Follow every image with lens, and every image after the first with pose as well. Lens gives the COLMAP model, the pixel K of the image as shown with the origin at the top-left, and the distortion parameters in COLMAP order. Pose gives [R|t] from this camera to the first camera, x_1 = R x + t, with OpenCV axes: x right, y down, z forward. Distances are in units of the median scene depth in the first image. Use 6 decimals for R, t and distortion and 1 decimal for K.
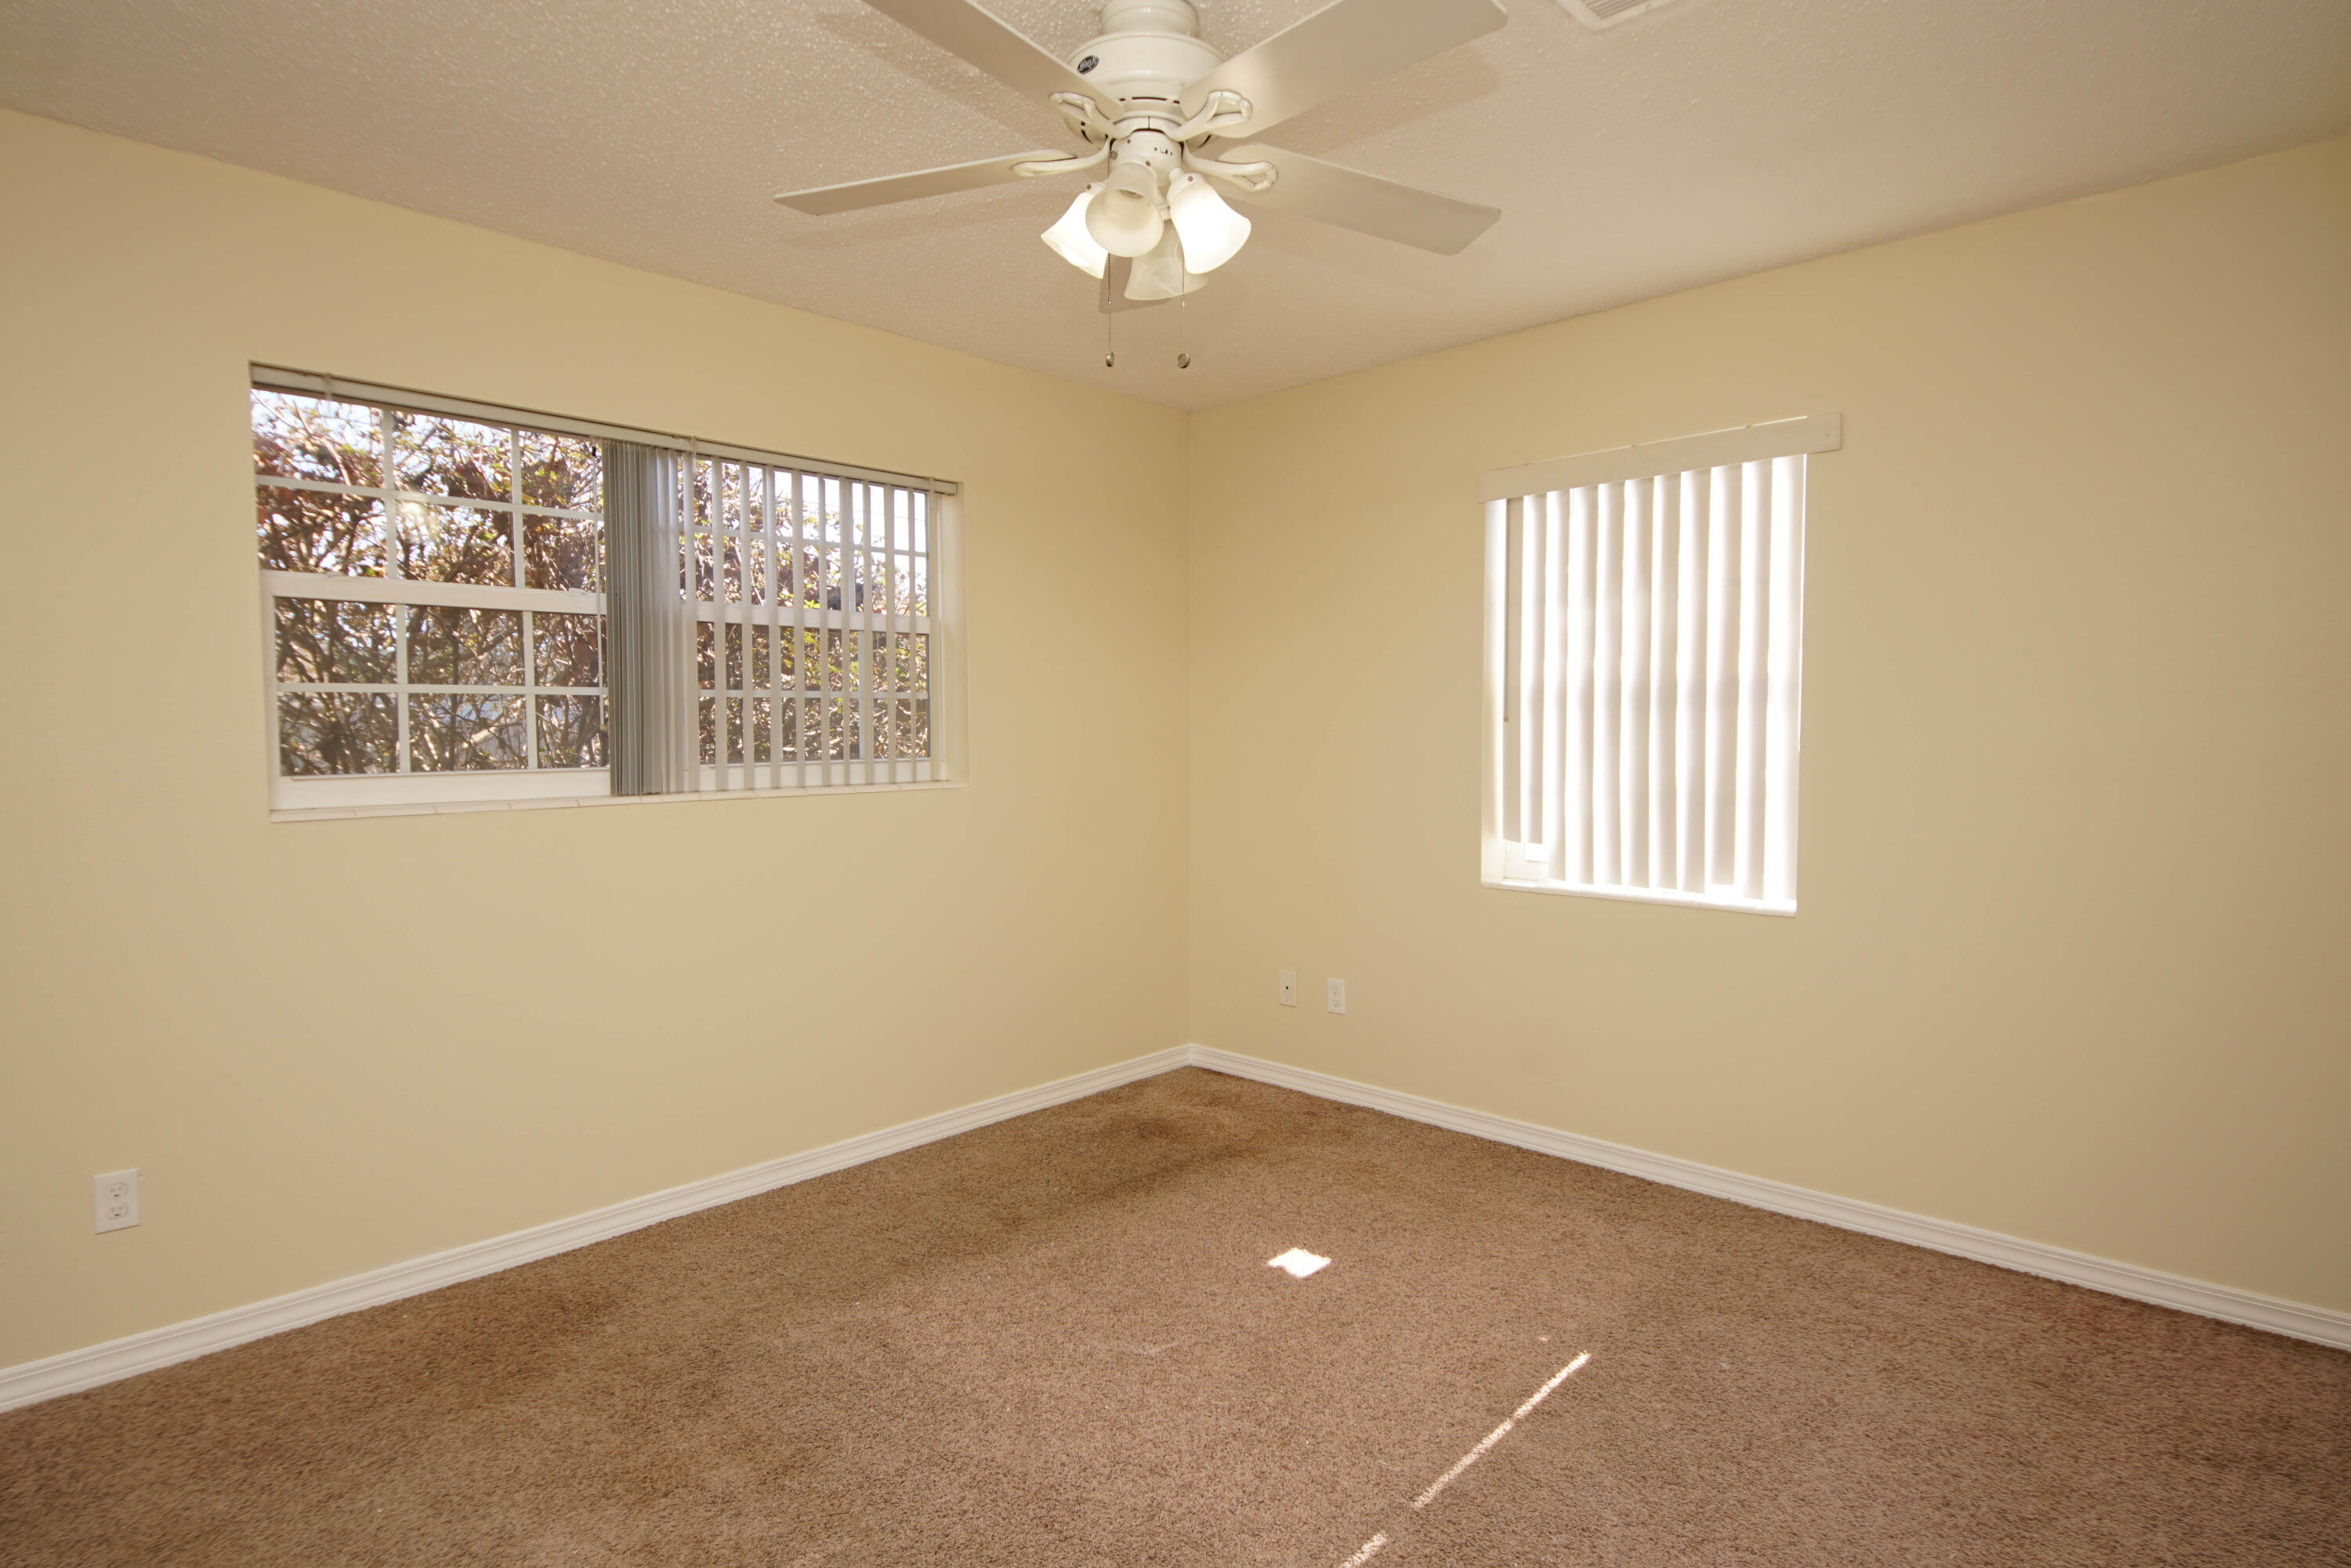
lens RADIAL K [[1258.0, 0, 1154.1], [0, 1258.0, 775.3], [0, 0, 1]] dist [0.043293, -0.042356]
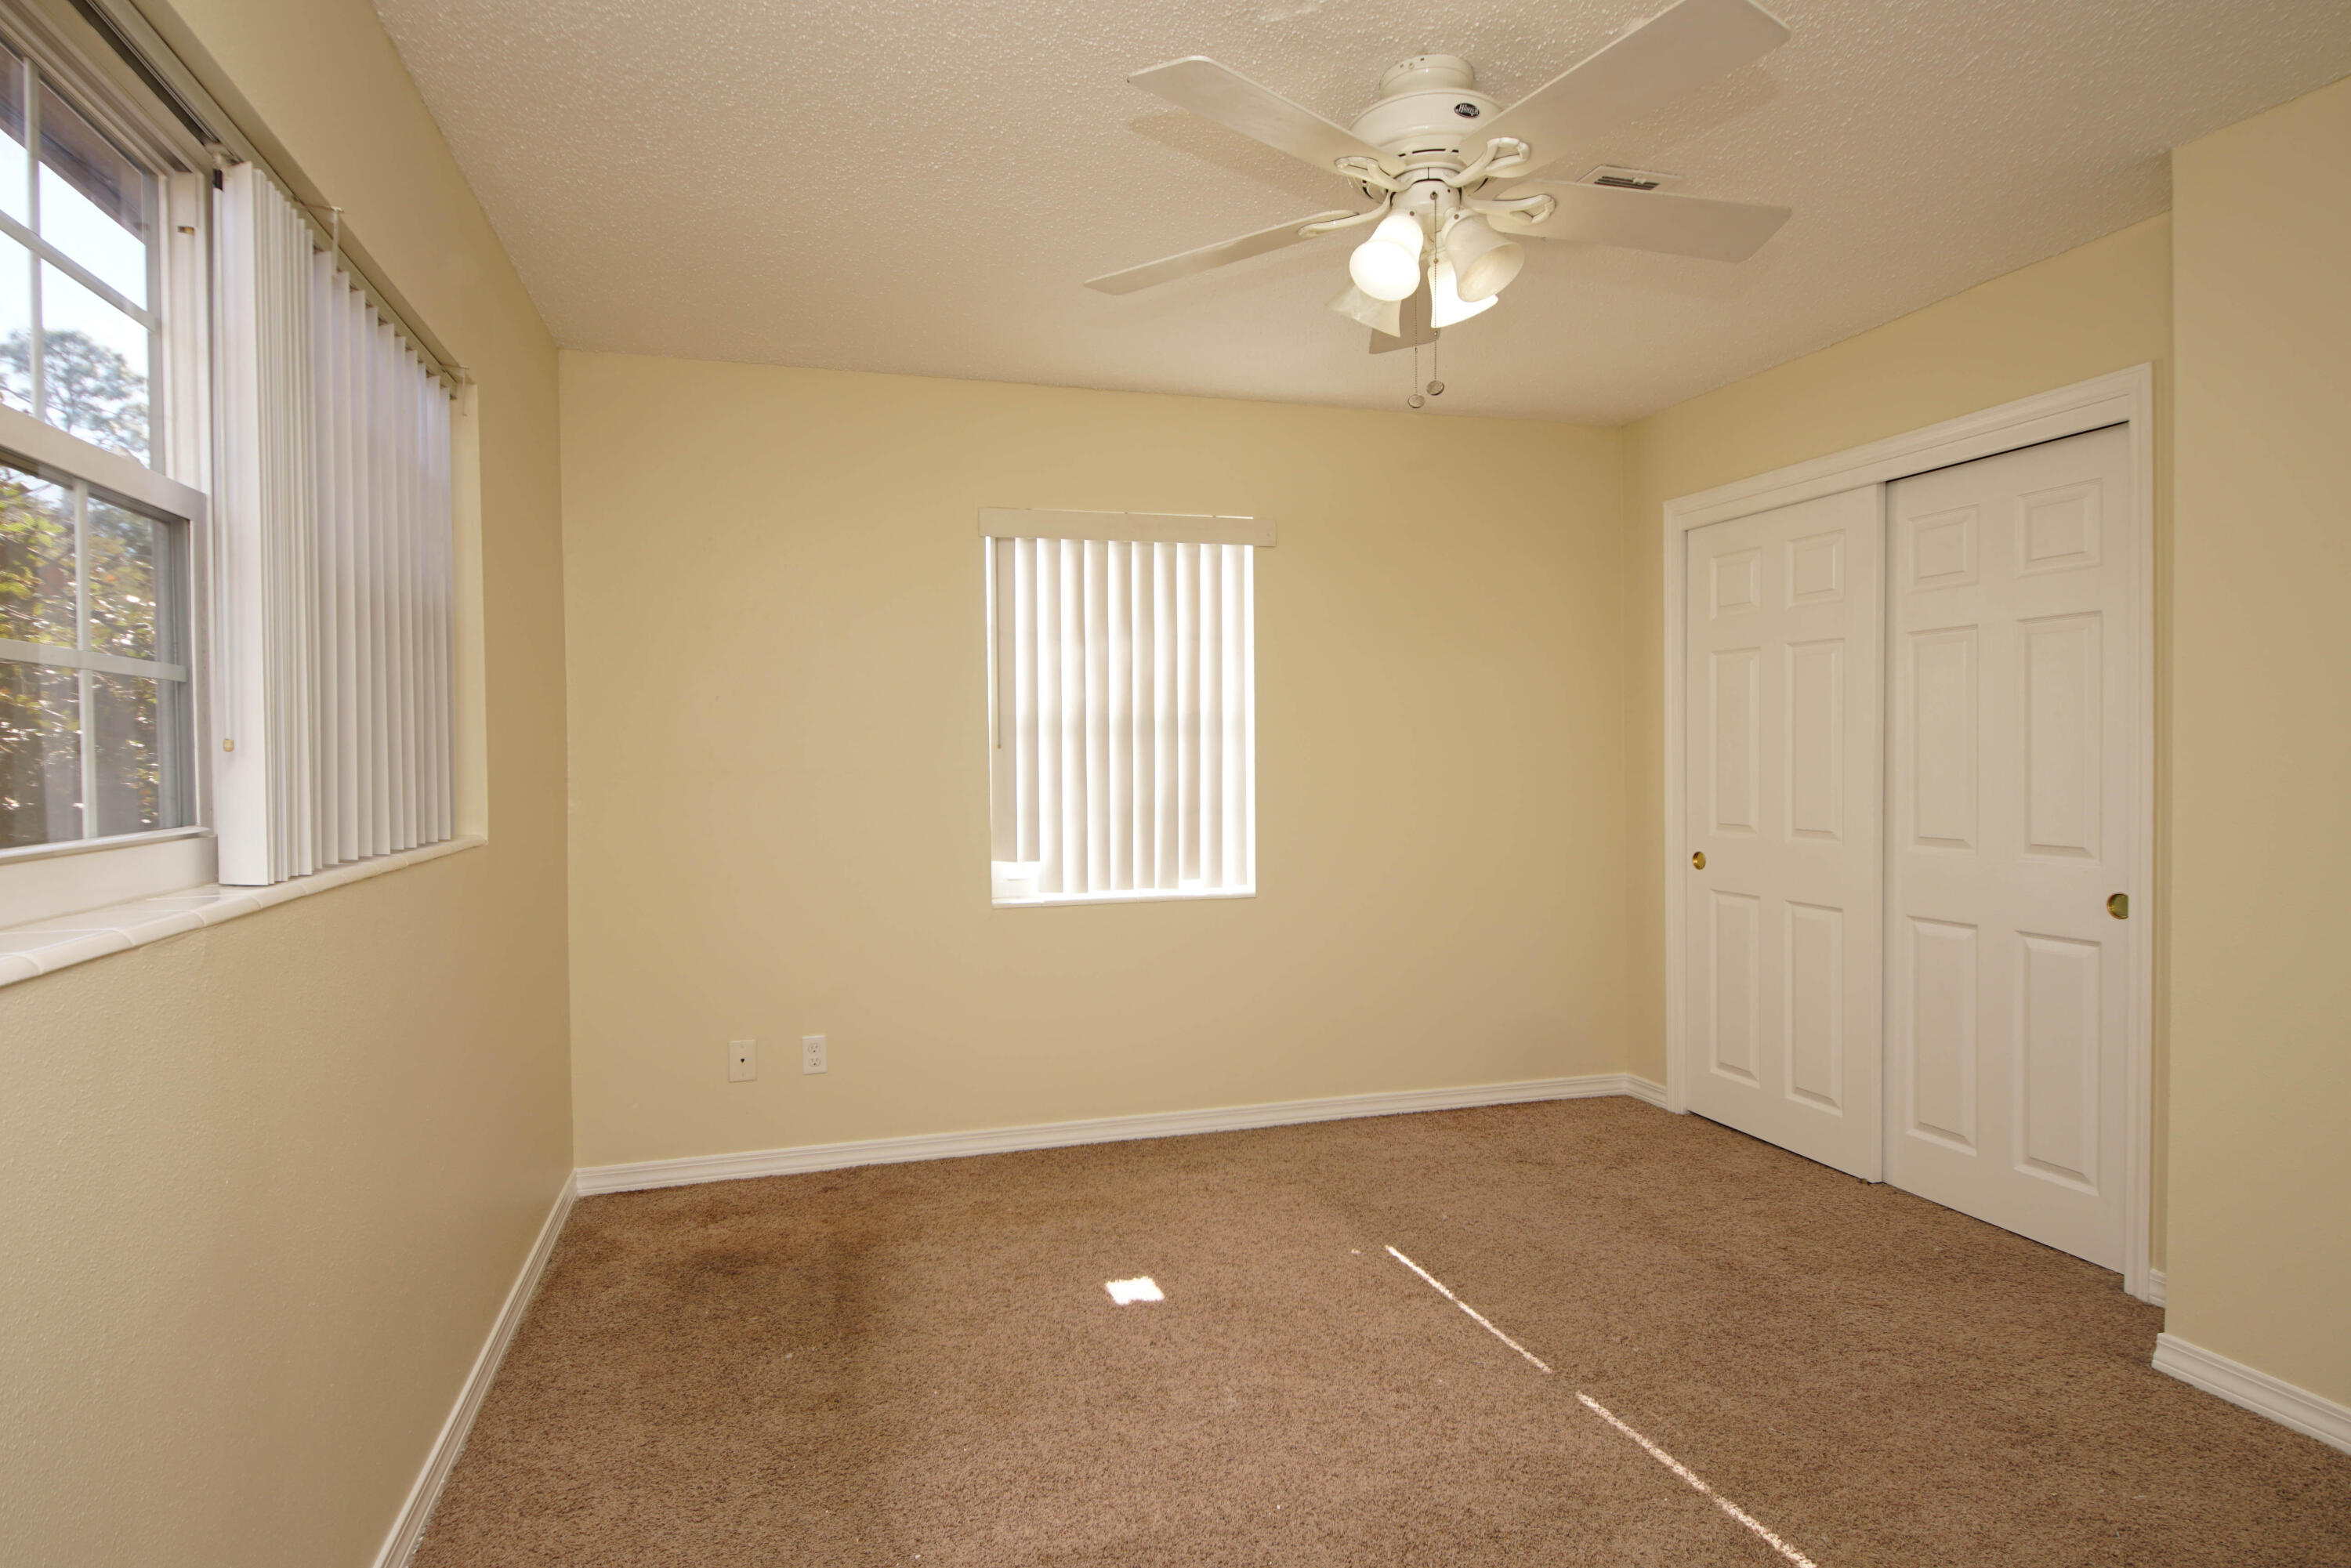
lens RADIAL K [[1258.0, 0, 1154.1], [0, 1258.0, 775.3], [0, 0, 1]] dist [0.043293, -0.042356]
pose [[0.494639, -0.014288, 0.868981, -0.604656], [0.041131, 0.999129, -0.006984, -0.008237], [-0.868125, 0.039197, 0.494796, 0.397009]]
